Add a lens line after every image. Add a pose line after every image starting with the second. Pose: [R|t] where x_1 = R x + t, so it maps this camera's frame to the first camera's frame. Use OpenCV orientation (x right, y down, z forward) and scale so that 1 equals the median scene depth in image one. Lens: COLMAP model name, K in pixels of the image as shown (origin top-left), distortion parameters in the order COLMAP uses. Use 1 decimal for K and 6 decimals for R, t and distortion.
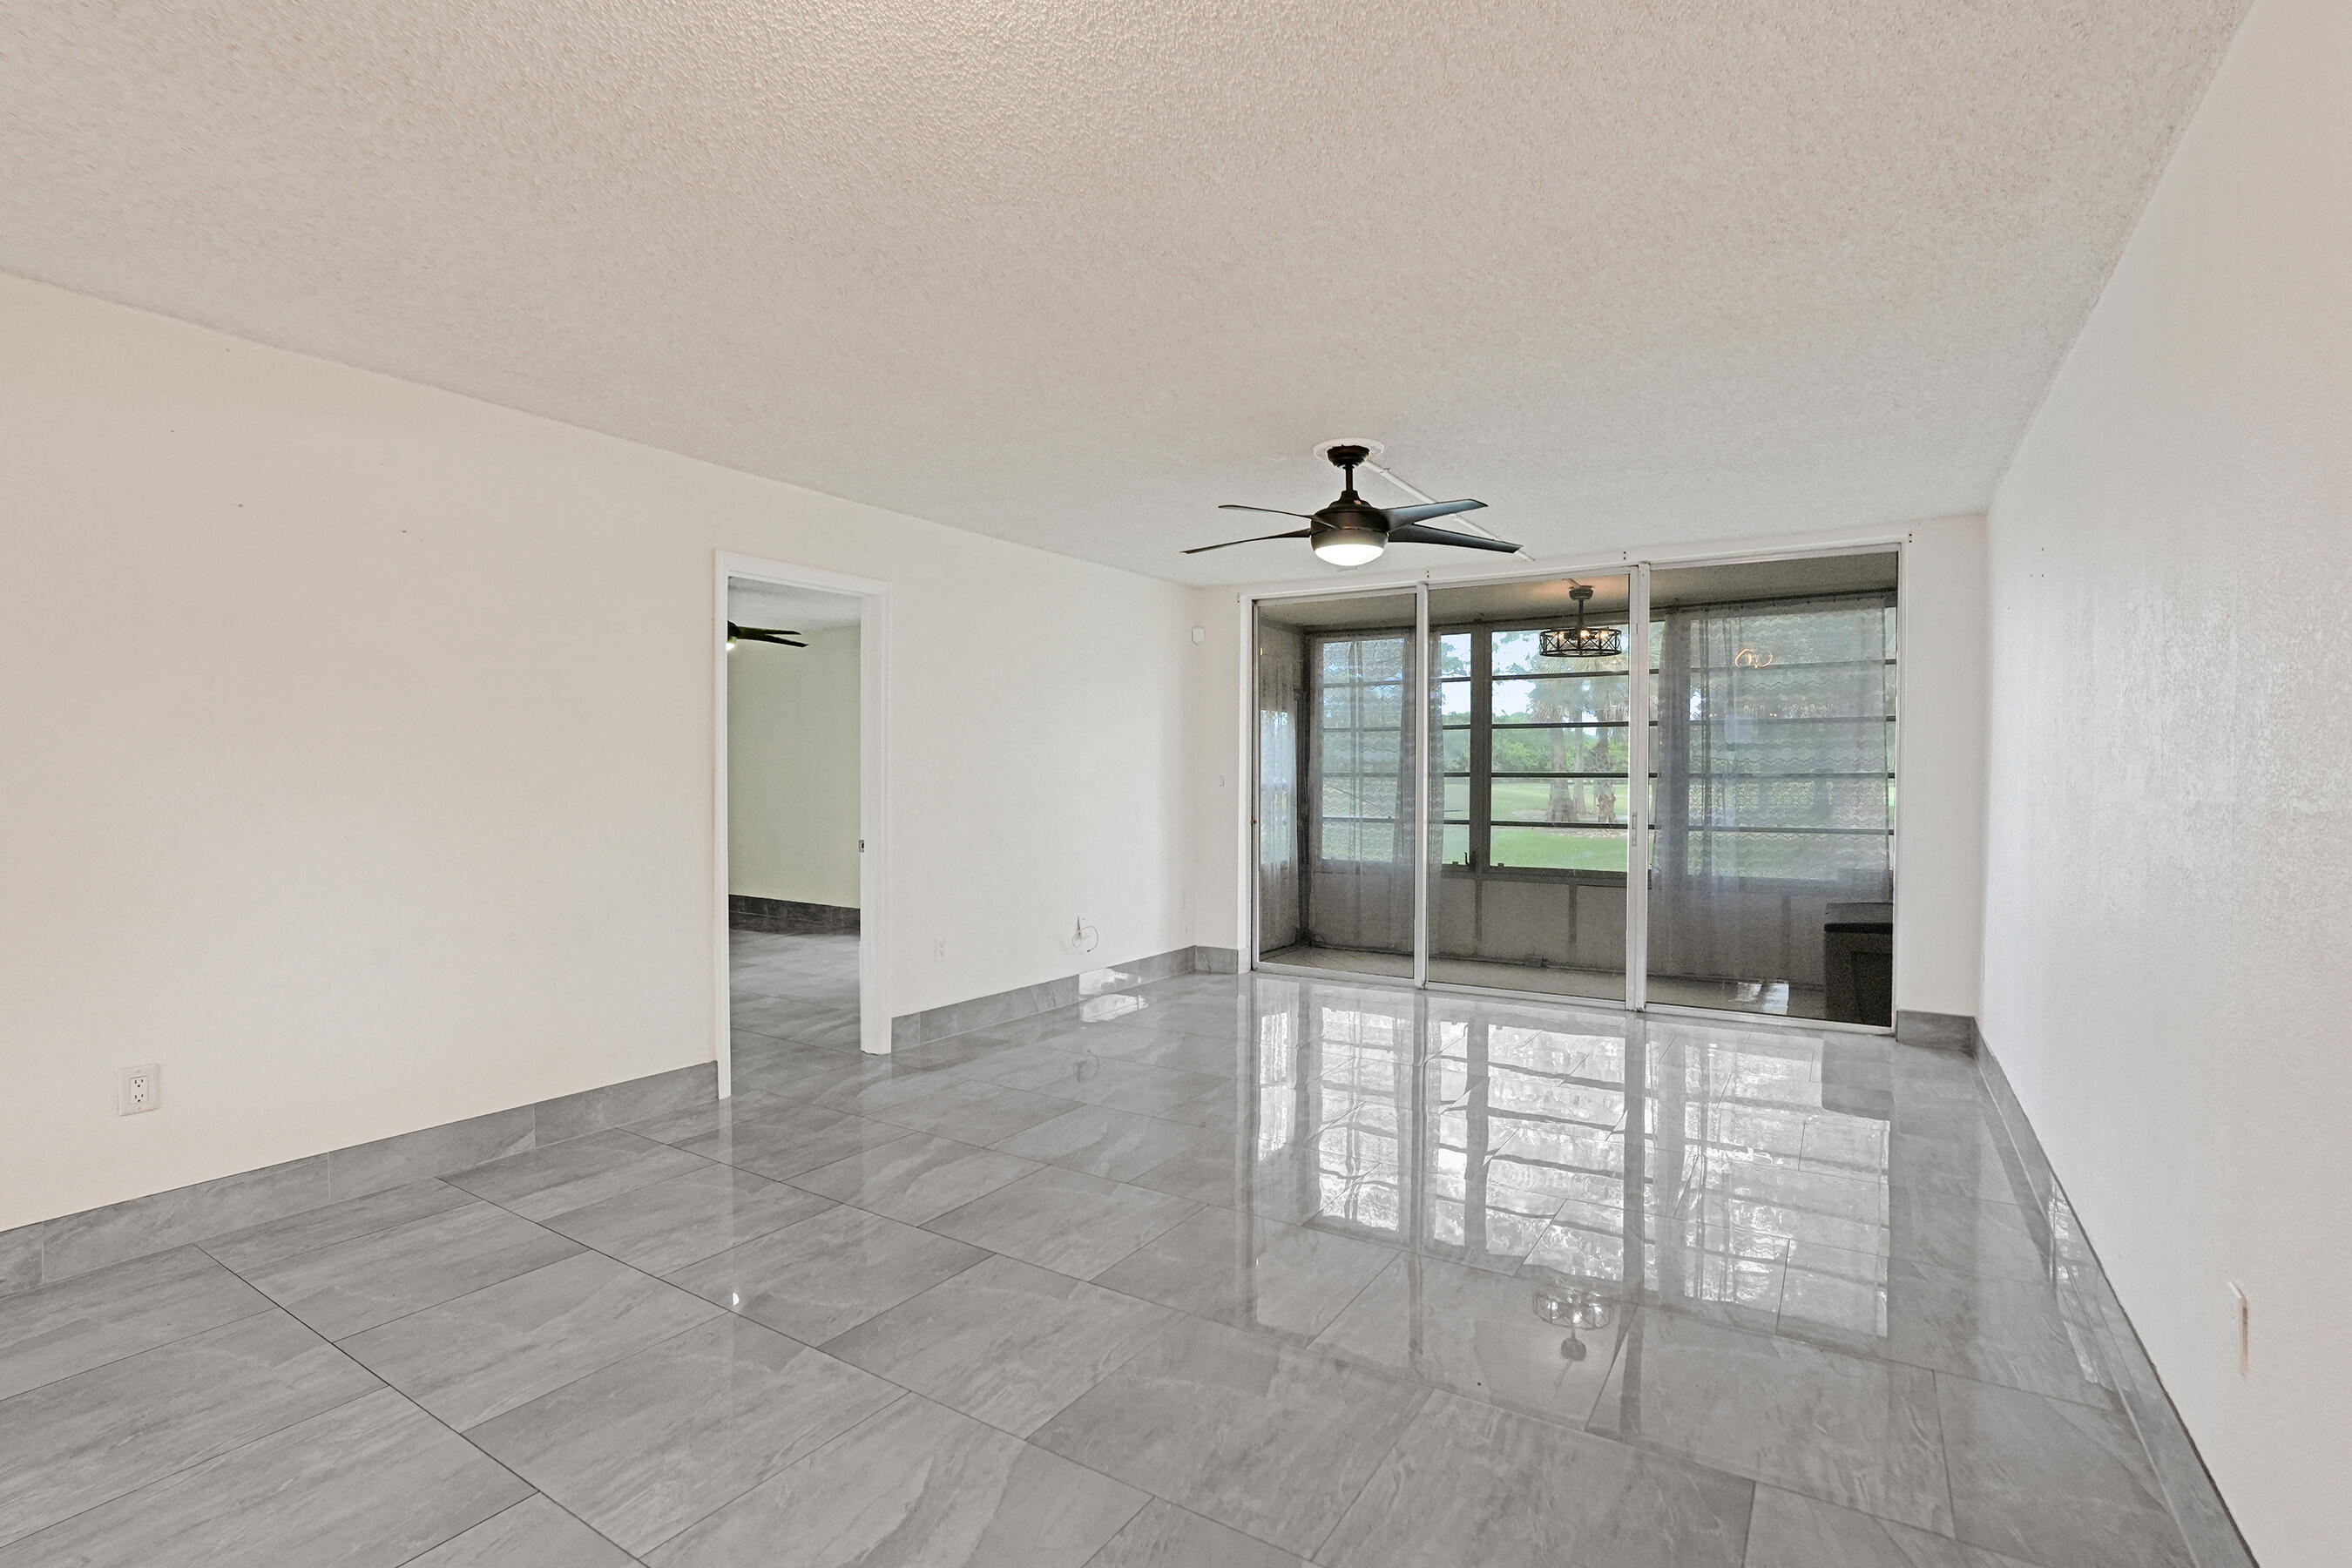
lens RADIAL K [[1095.8, 0, 1166.0], [0, 1095.8, 785.3], [0, 0, 1]] dist [-0.073465, 0.027762]
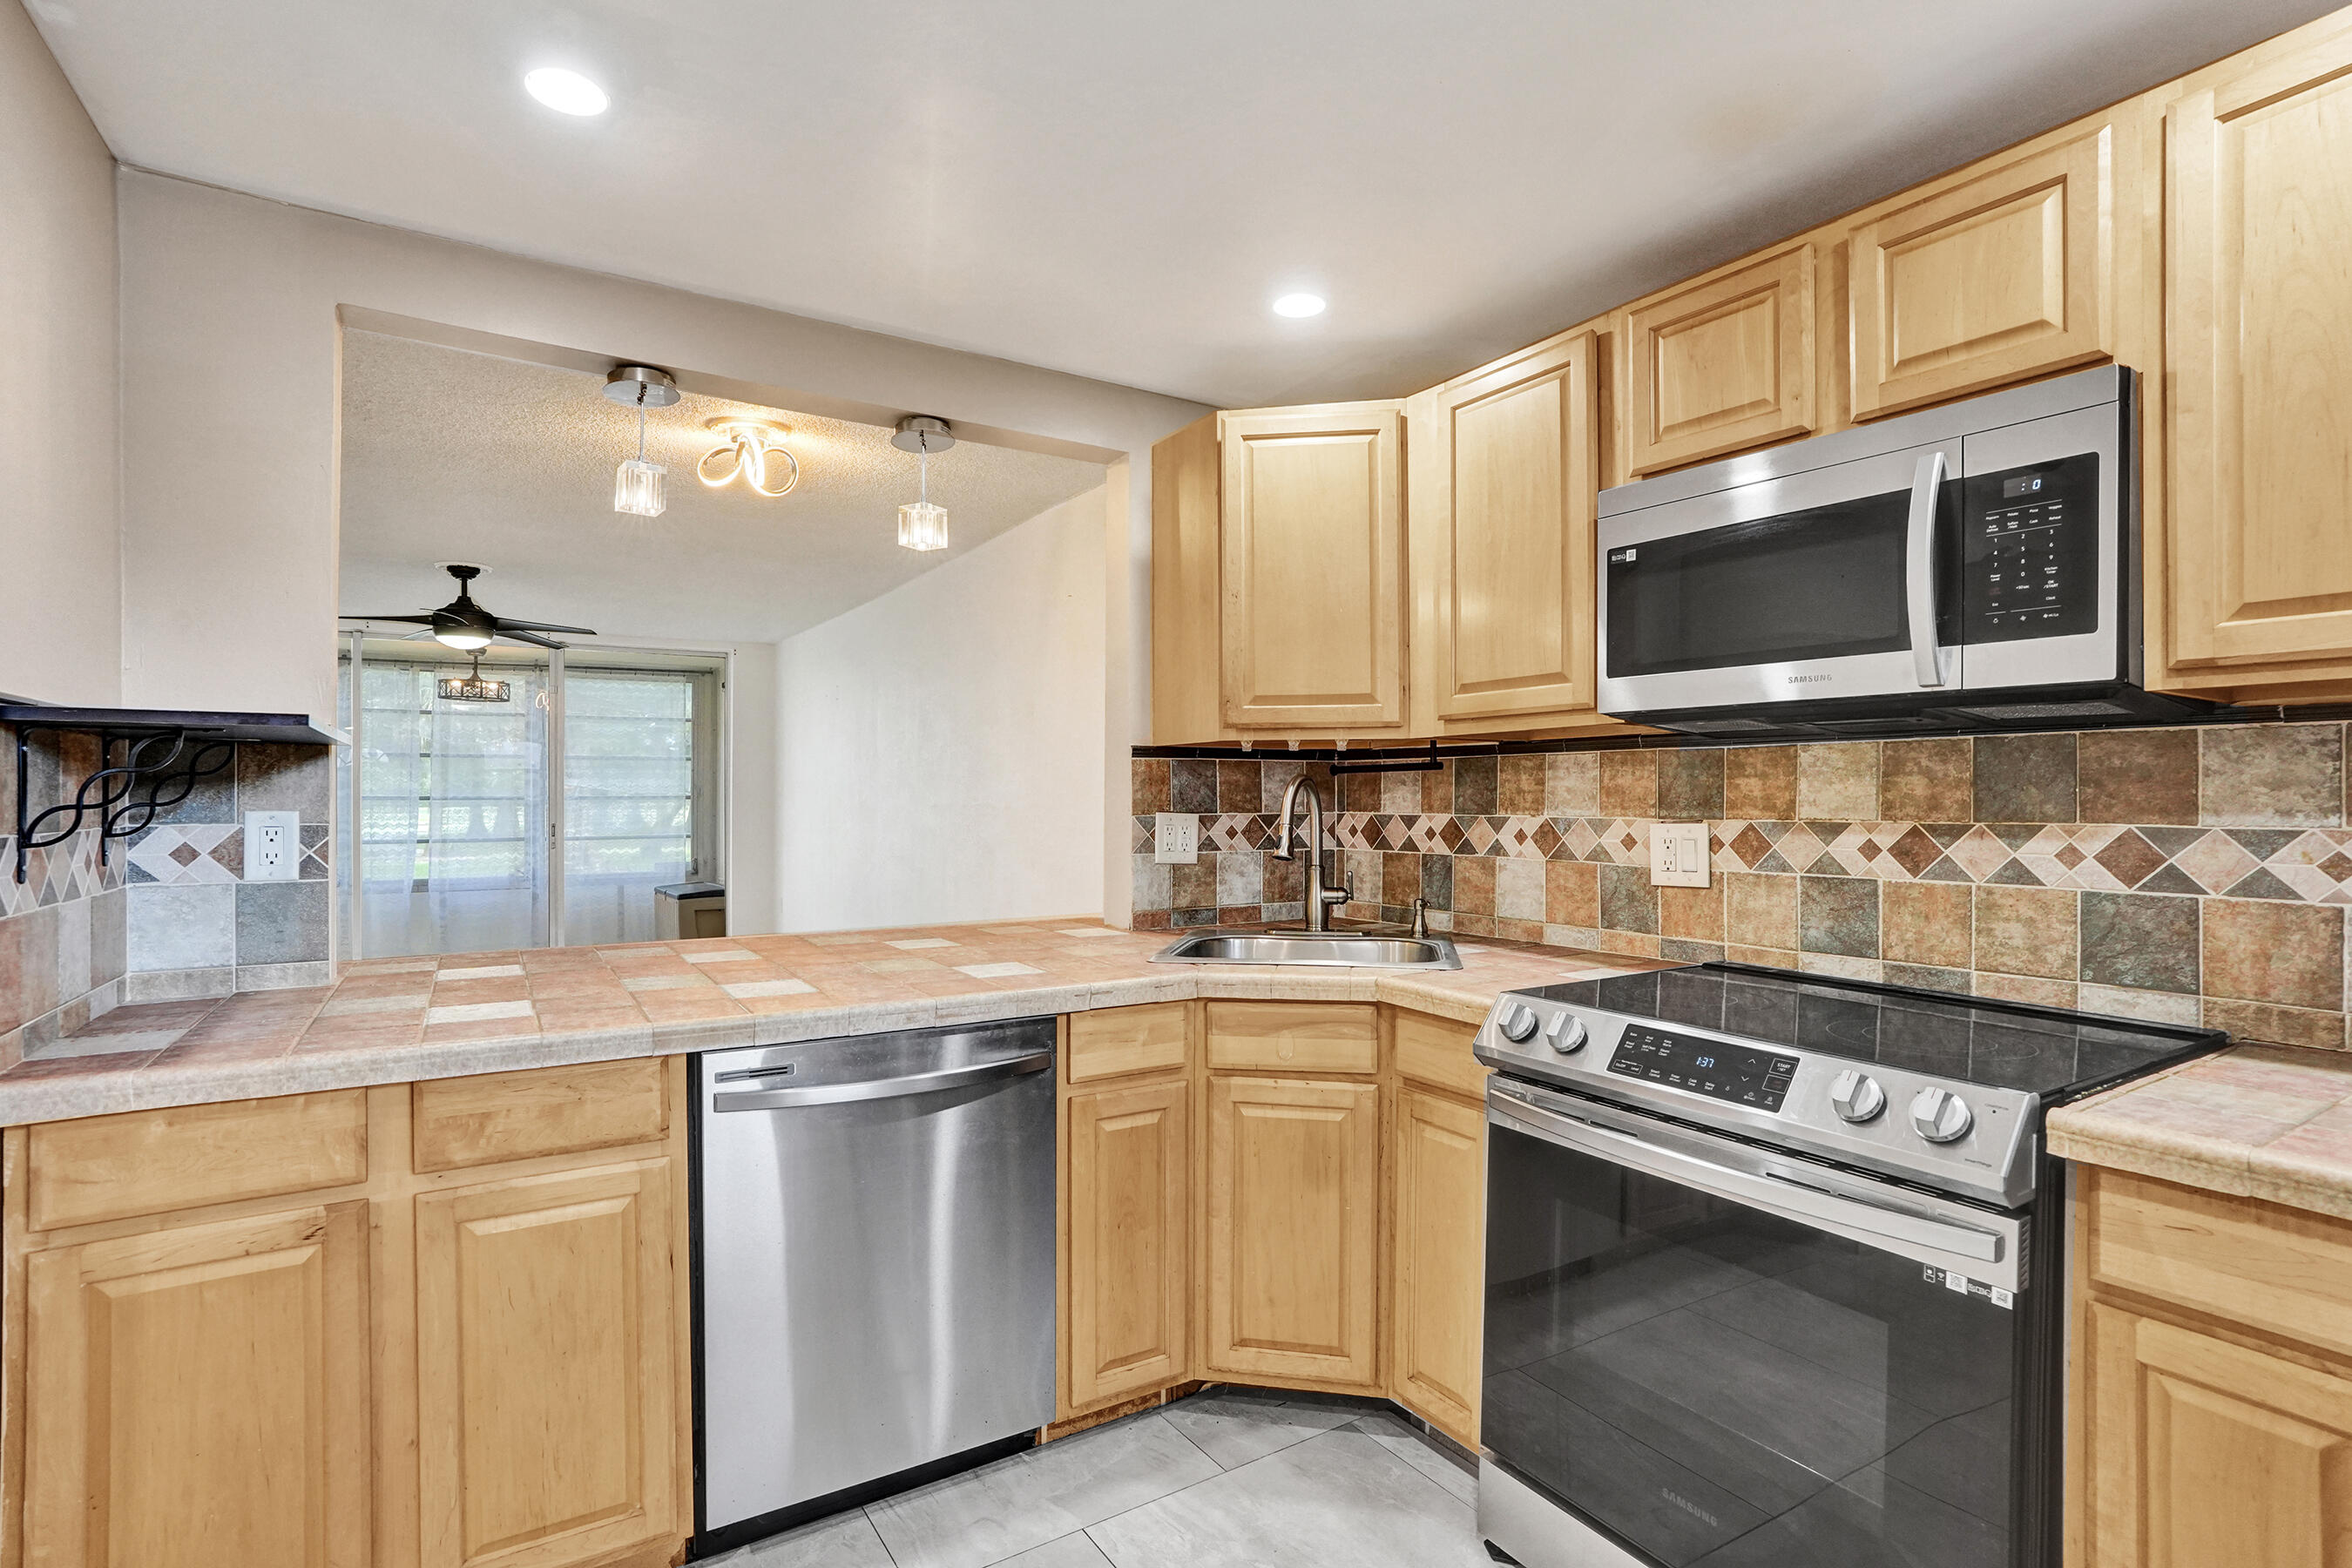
lens RADIAL K [[1129.5, 0, 1173.6], [0, 1129.5, 794.5], [0, 0, 1]] dist [-0.057295, 0.030763]
pose [[0.434868, 0.000945, 0.900494, -0.391733], [0.013847, 0.999874, -0.007736, 0.008163], [-0.900388, 0.015833, 0.434800, -0.250885]]
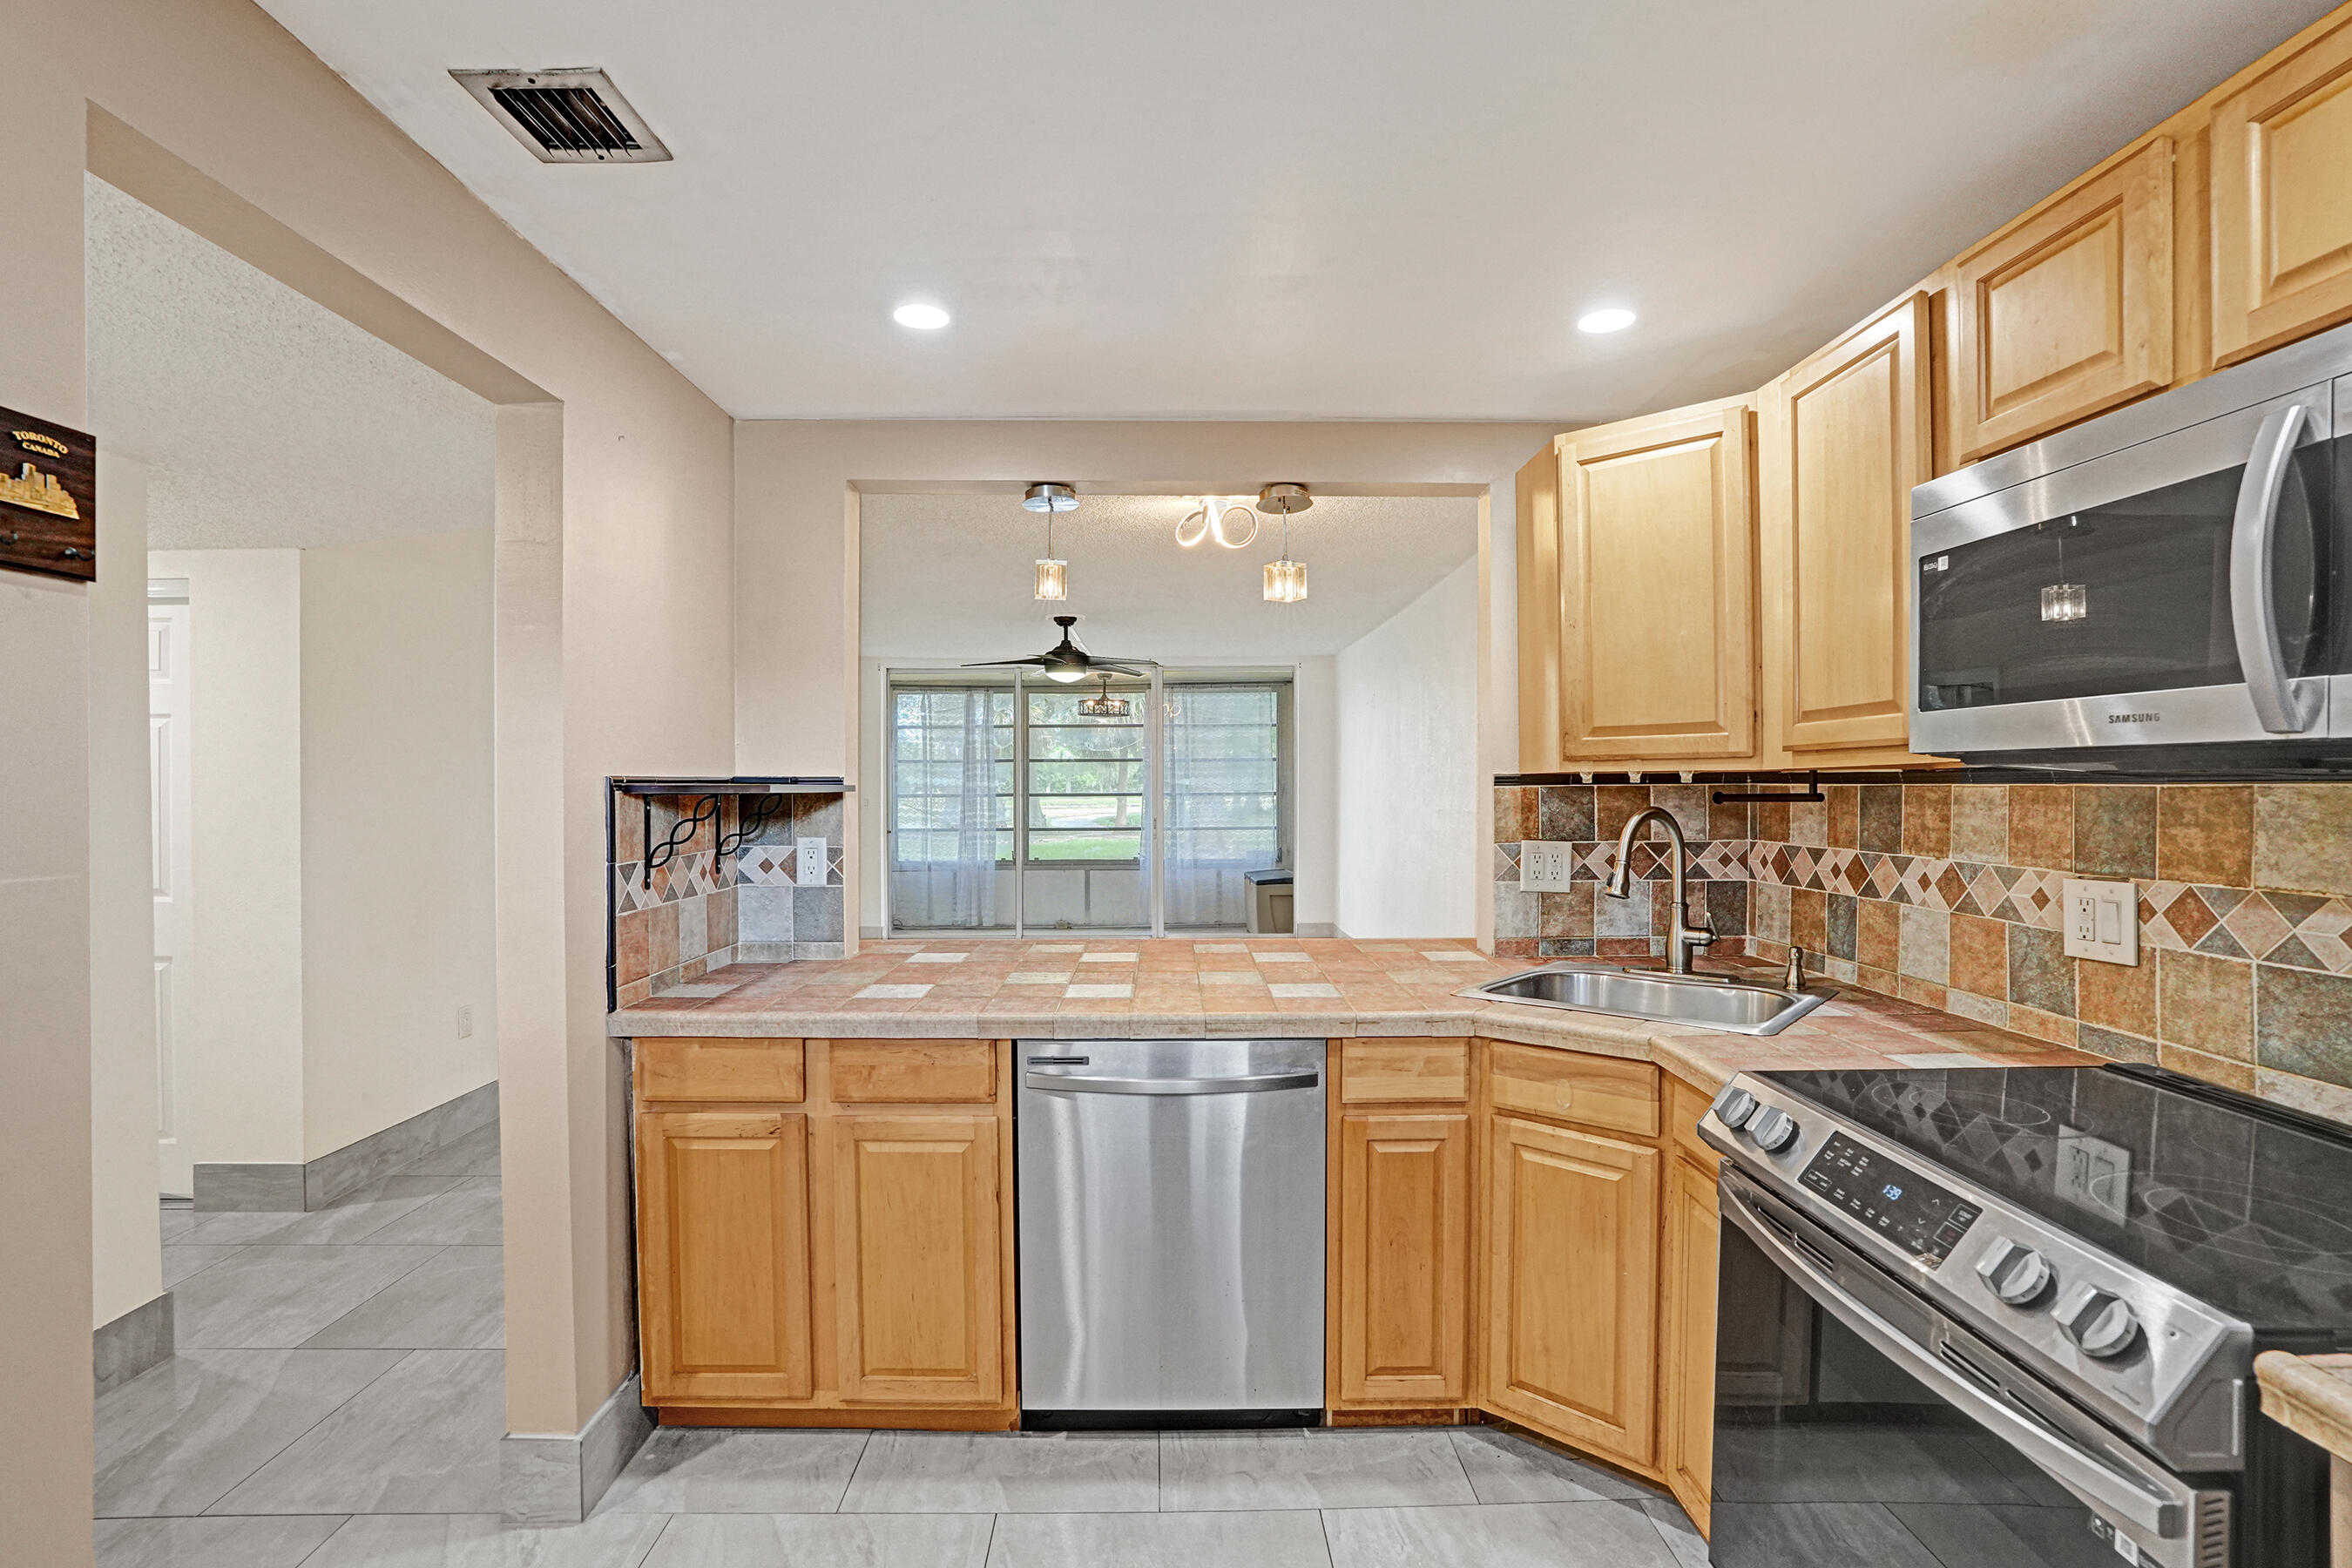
lens RADIAL K [[1095.8, 0, 1166.0], [0, 1095.8, 785.3], [0, 0, 1]] dist [-0.073465, 0.027762]
pose [[0.845776, -0.005046, 0.533514, -0.347673], [0.012966, 0.999854, -0.011098, -0.004734], [-0.533380, 0.016304, 0.845718, -0.325454]]
